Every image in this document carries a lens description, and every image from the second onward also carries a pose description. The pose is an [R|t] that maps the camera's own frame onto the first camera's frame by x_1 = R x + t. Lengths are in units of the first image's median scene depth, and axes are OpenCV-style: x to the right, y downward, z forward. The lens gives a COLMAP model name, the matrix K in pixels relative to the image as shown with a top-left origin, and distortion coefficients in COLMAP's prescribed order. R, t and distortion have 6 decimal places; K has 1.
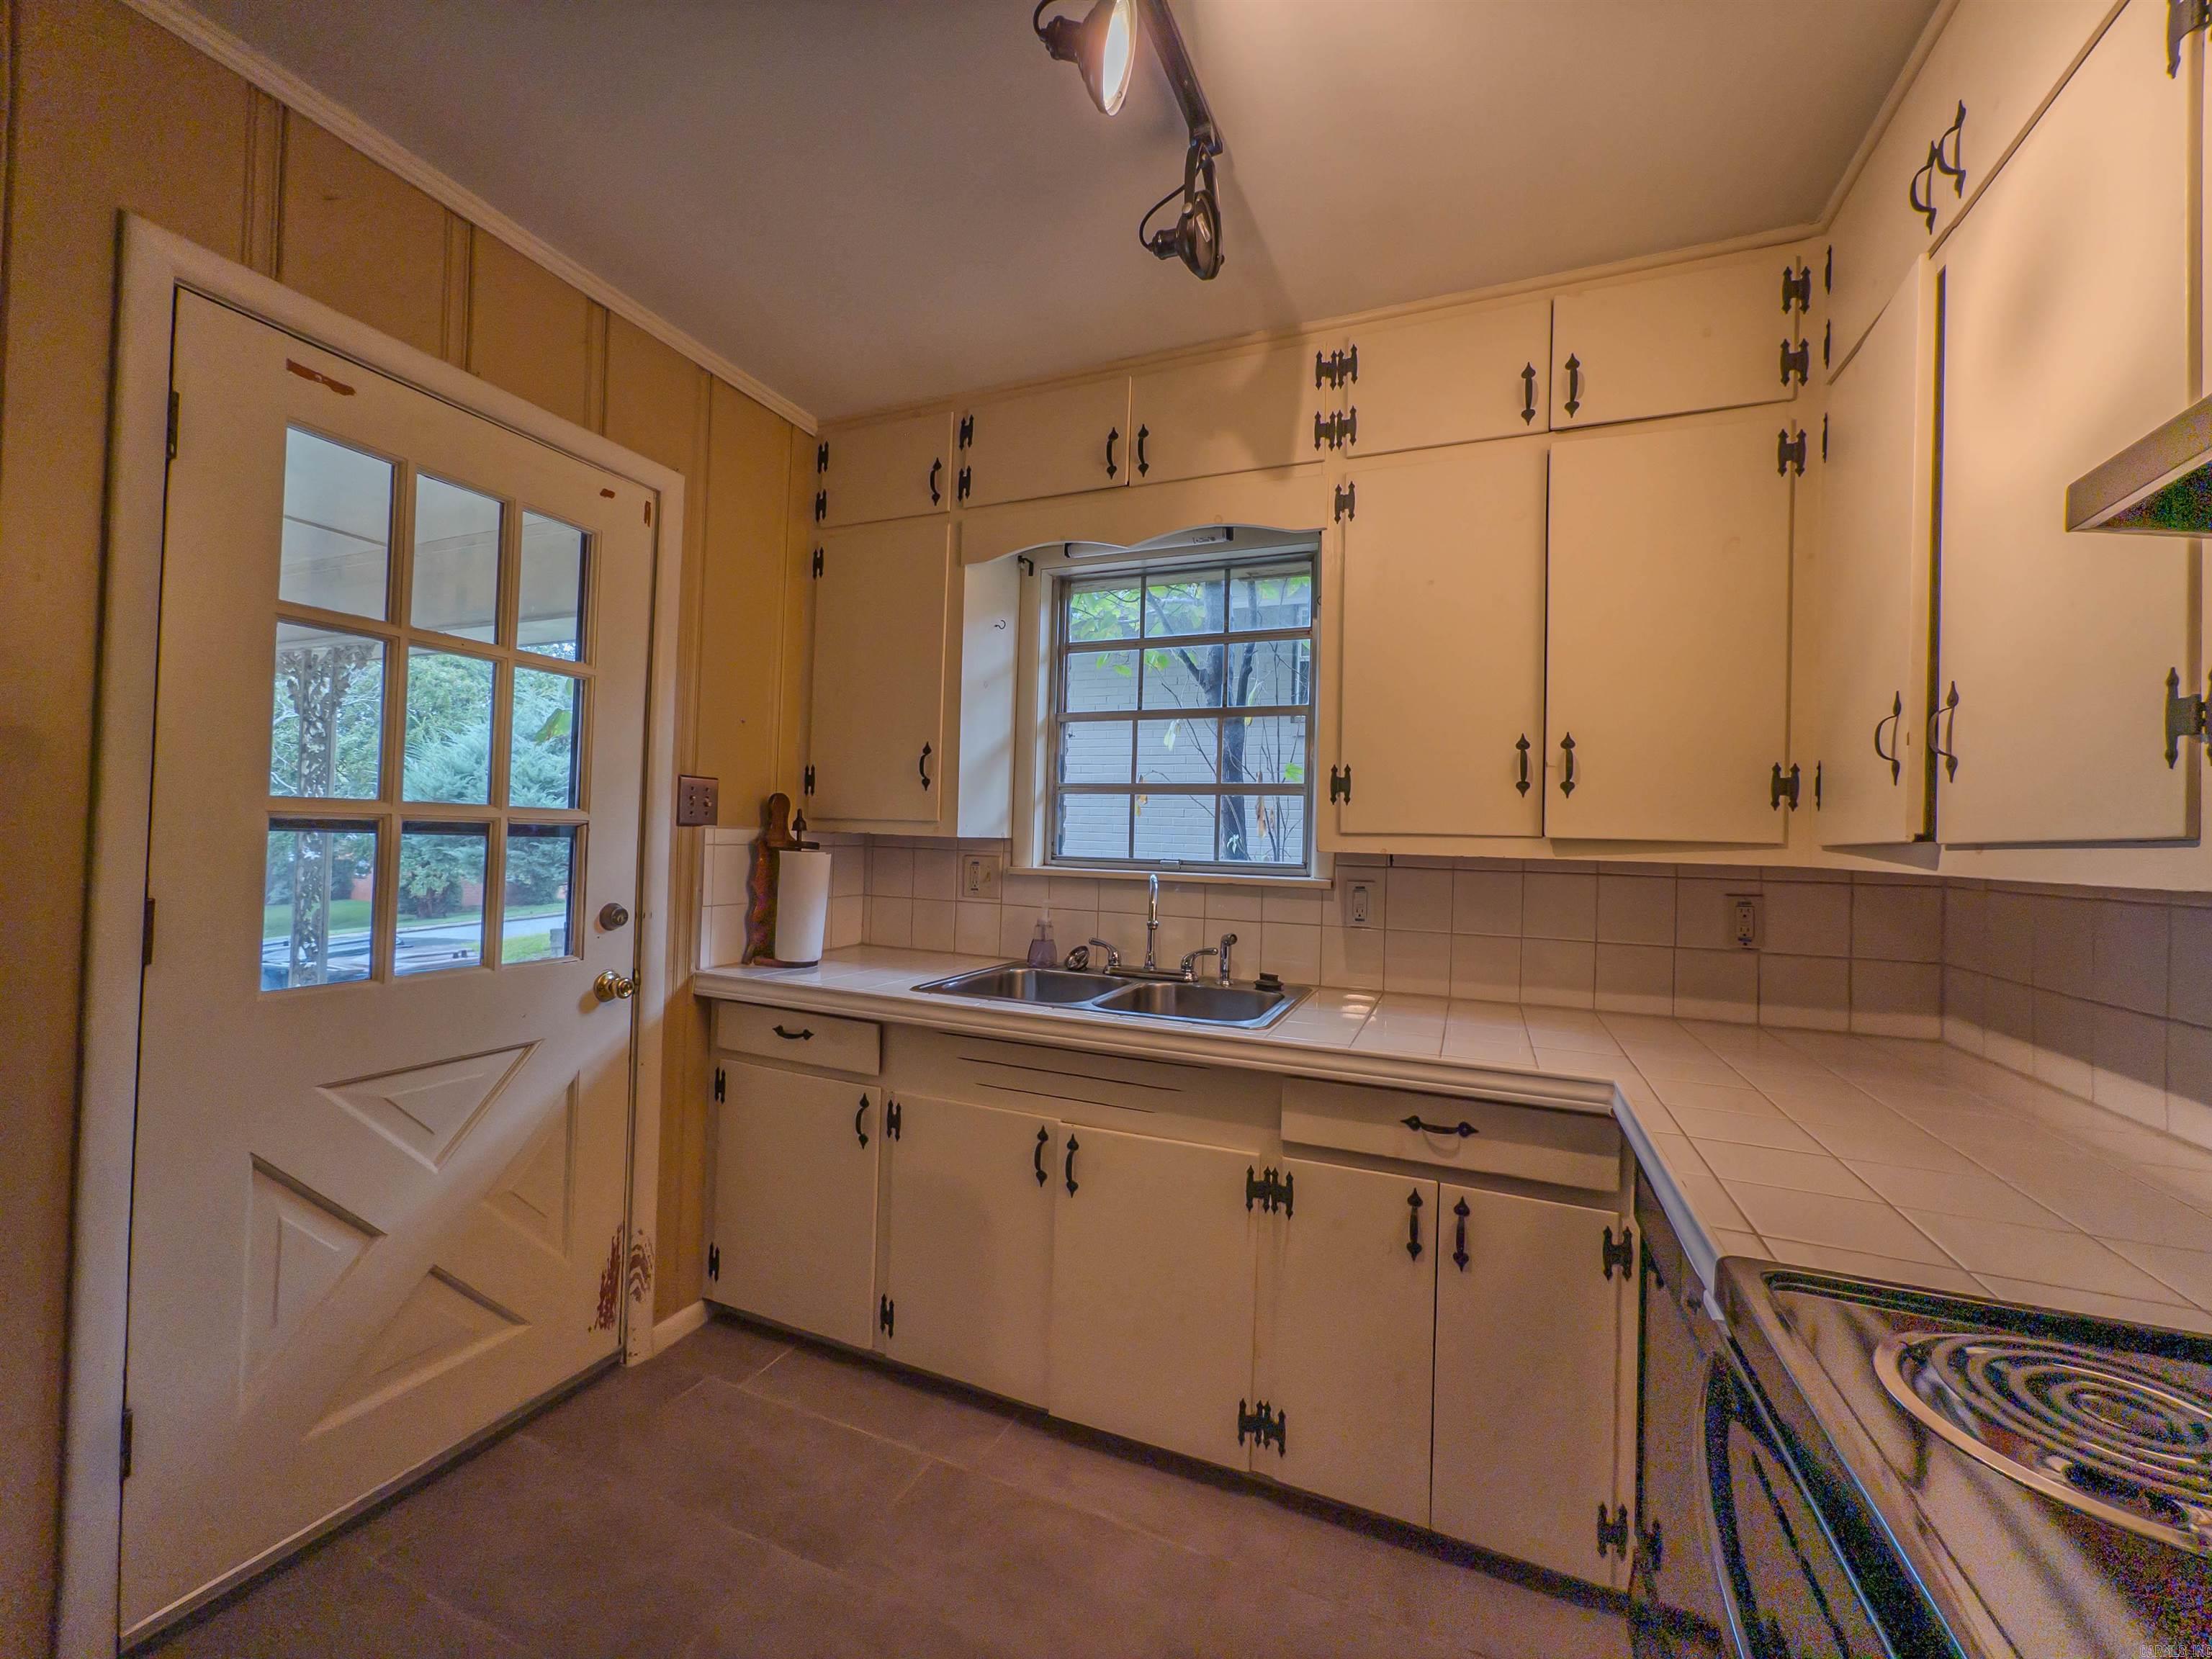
lens RADIAL K [[888.2, 0, 1106.5], [0, 888.2, 827.1], [0, 0, 1]] dist [-0.028638, 0.025528]
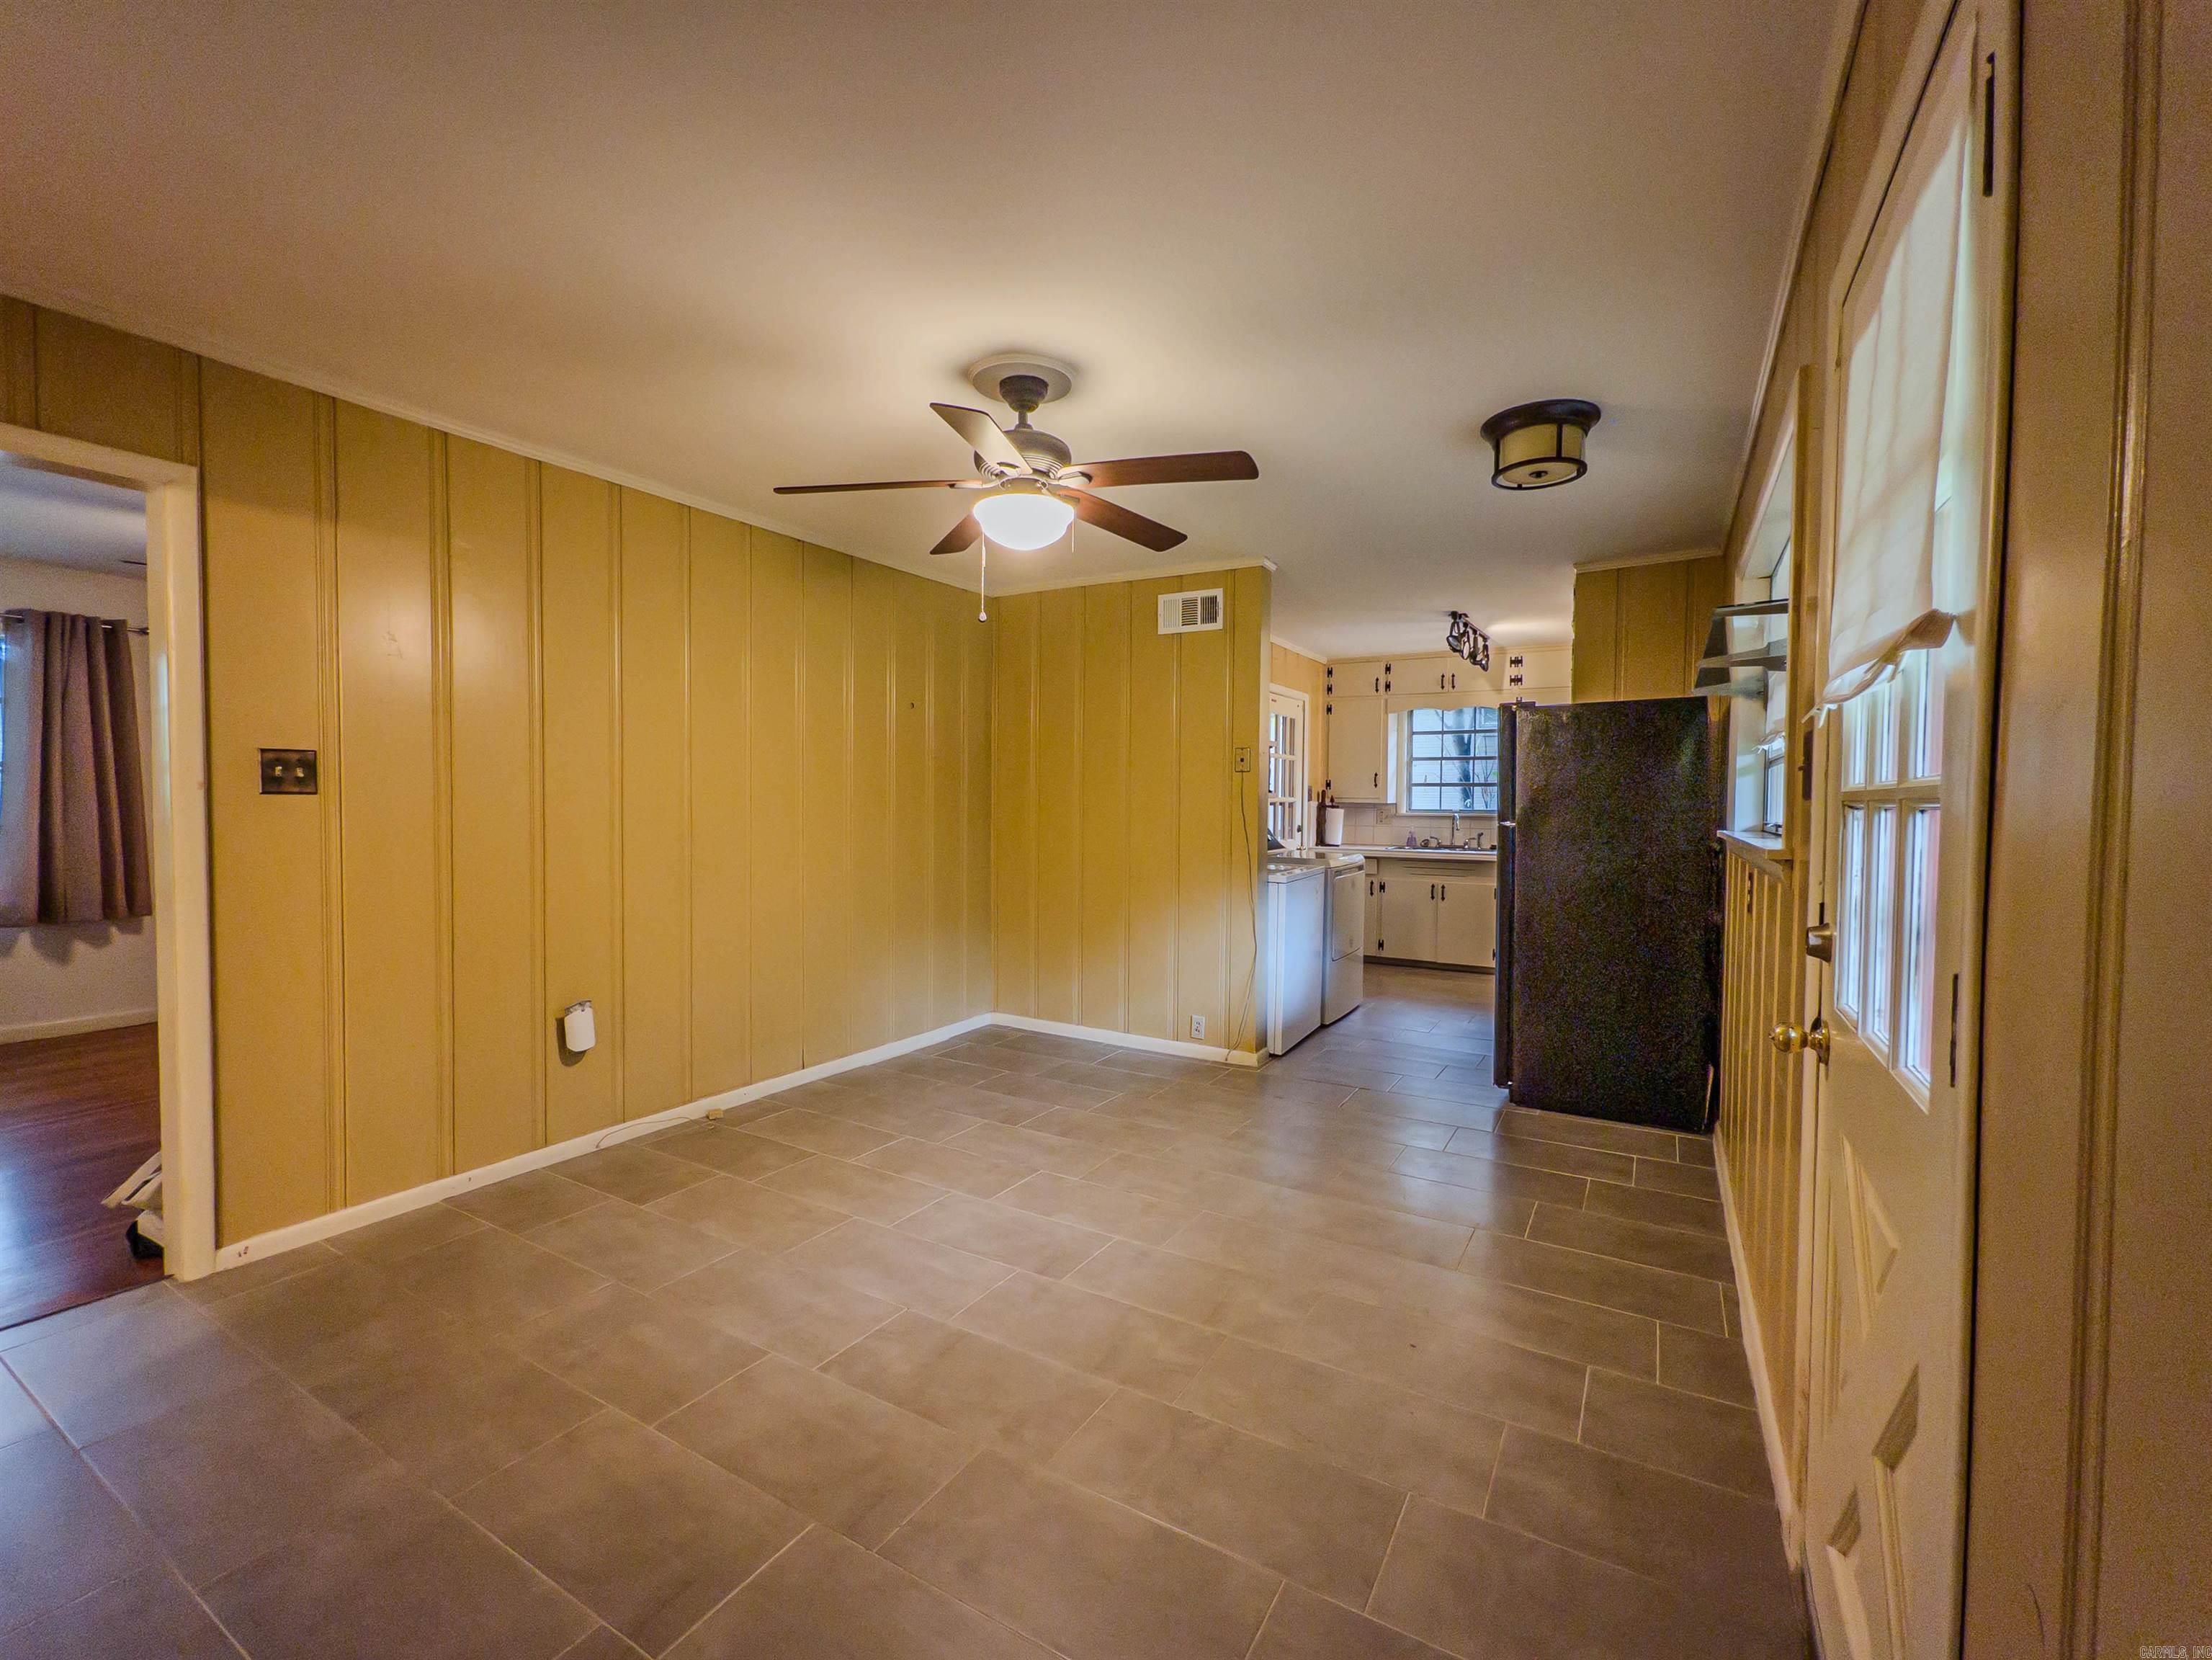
lens RADIAL K [[914.0, 0, 1133.6], [0, 914.0, 825.7], [0, 0, 1]] dist [-0.015070, 0.000083]
pose [[0.992536, -0.019150, -0.120441, -0.800230], [0.023699, 0.999054, 0.036451, -0.055887], [0.119629, -0.039034, 0.992051, -2.707413]]
